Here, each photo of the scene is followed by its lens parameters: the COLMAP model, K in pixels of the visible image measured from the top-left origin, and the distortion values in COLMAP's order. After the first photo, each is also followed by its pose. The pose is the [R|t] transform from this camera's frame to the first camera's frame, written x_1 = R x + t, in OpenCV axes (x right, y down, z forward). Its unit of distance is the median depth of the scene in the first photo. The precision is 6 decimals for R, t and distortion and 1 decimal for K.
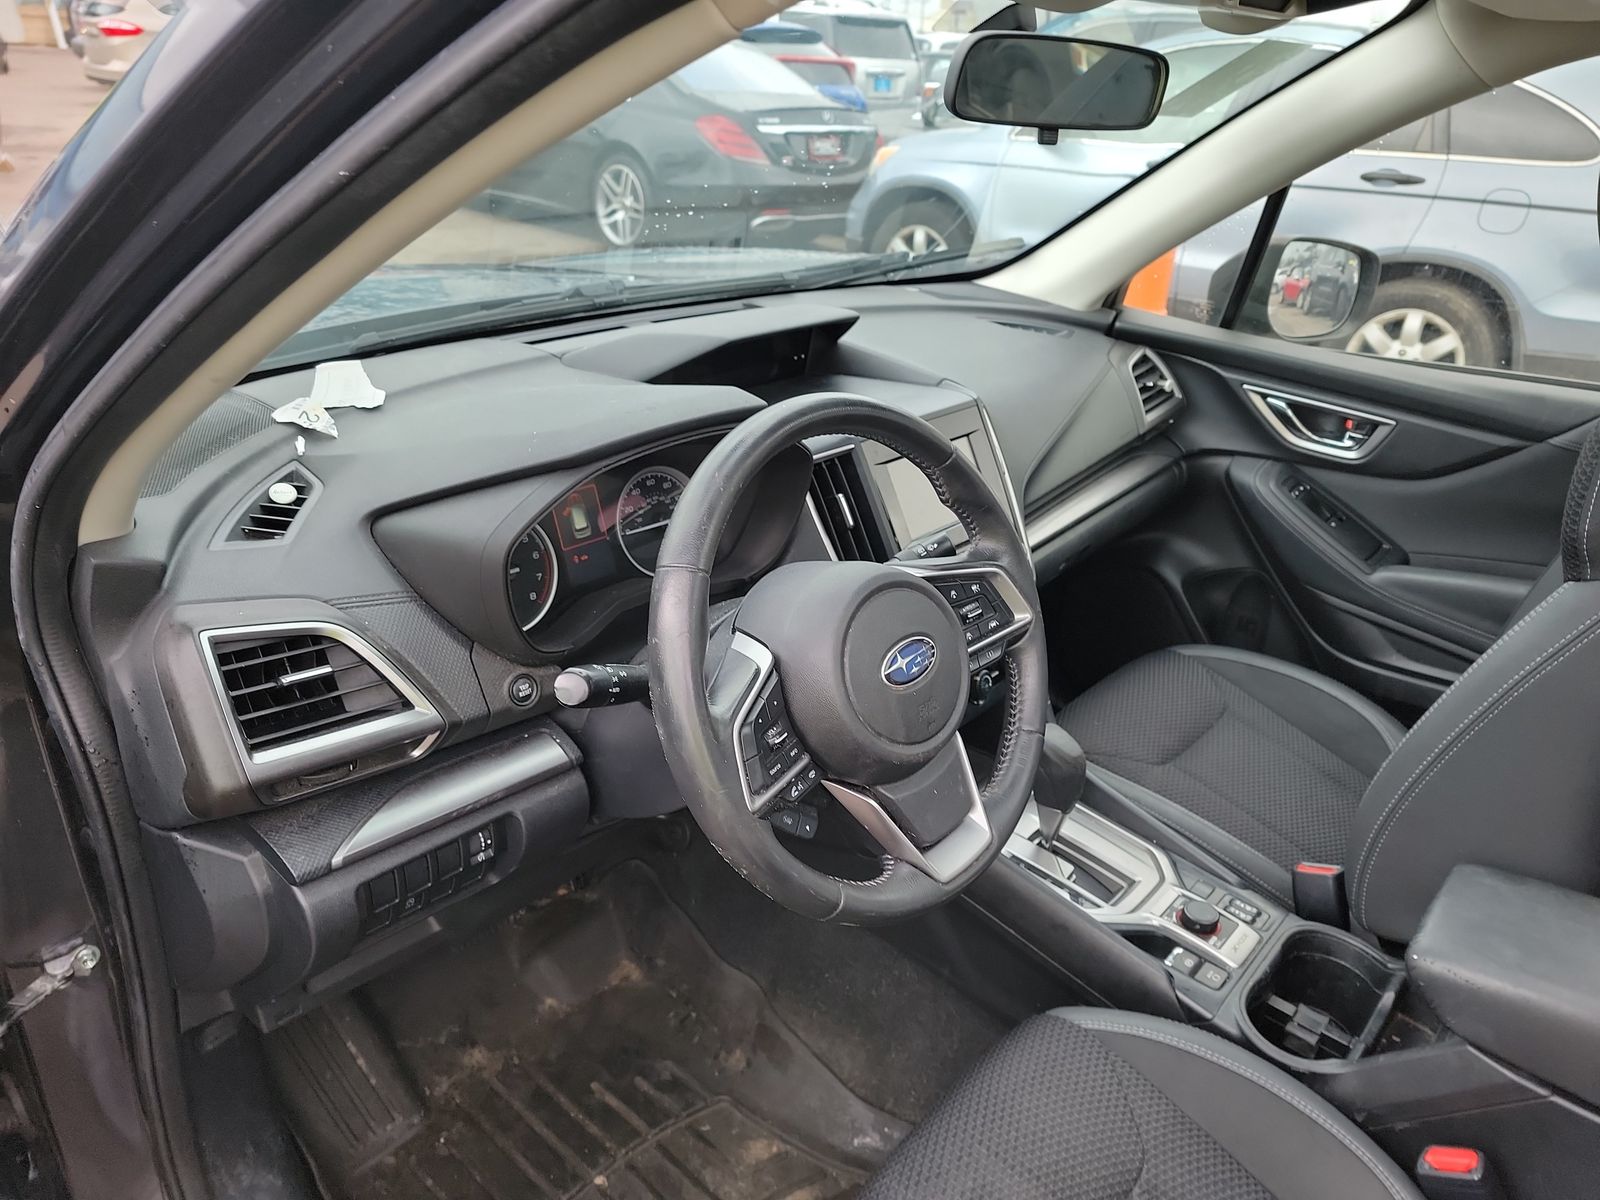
lens RADIAL K [[1107.5, 0, 800.0], [0, 1107.5, 600.0], [0, 0, 1]] dist [0.039107, -0.048534]
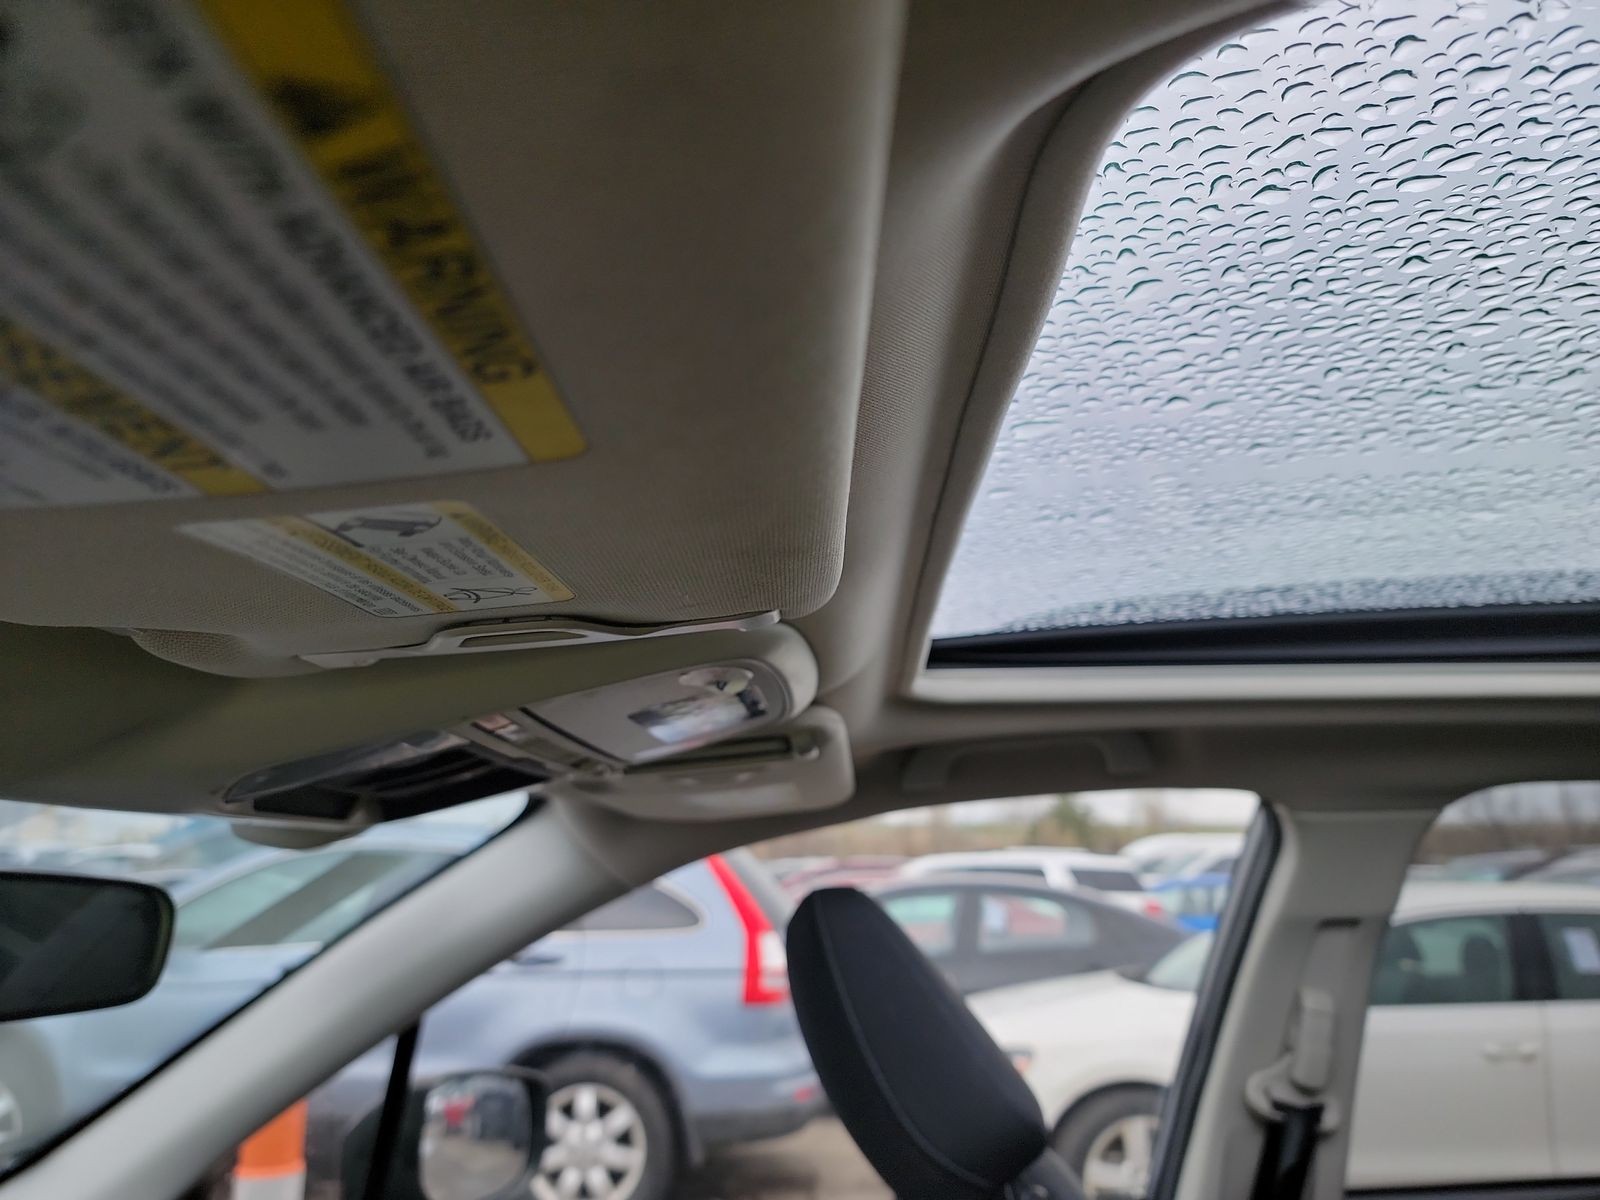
lens RADIAL K [[1107.5, 0, 800.0], [0, 1107.5, 600.0], [0, 0, 1]] dist [0.039107, -0.048534]
pose [[0.772849, 0.113503, 0.624357, 0.115606], [0.300462, 0.801155, -0.517565, -0.114393], [-0.558952, 0.587595, 0.585068, 0.212219]]
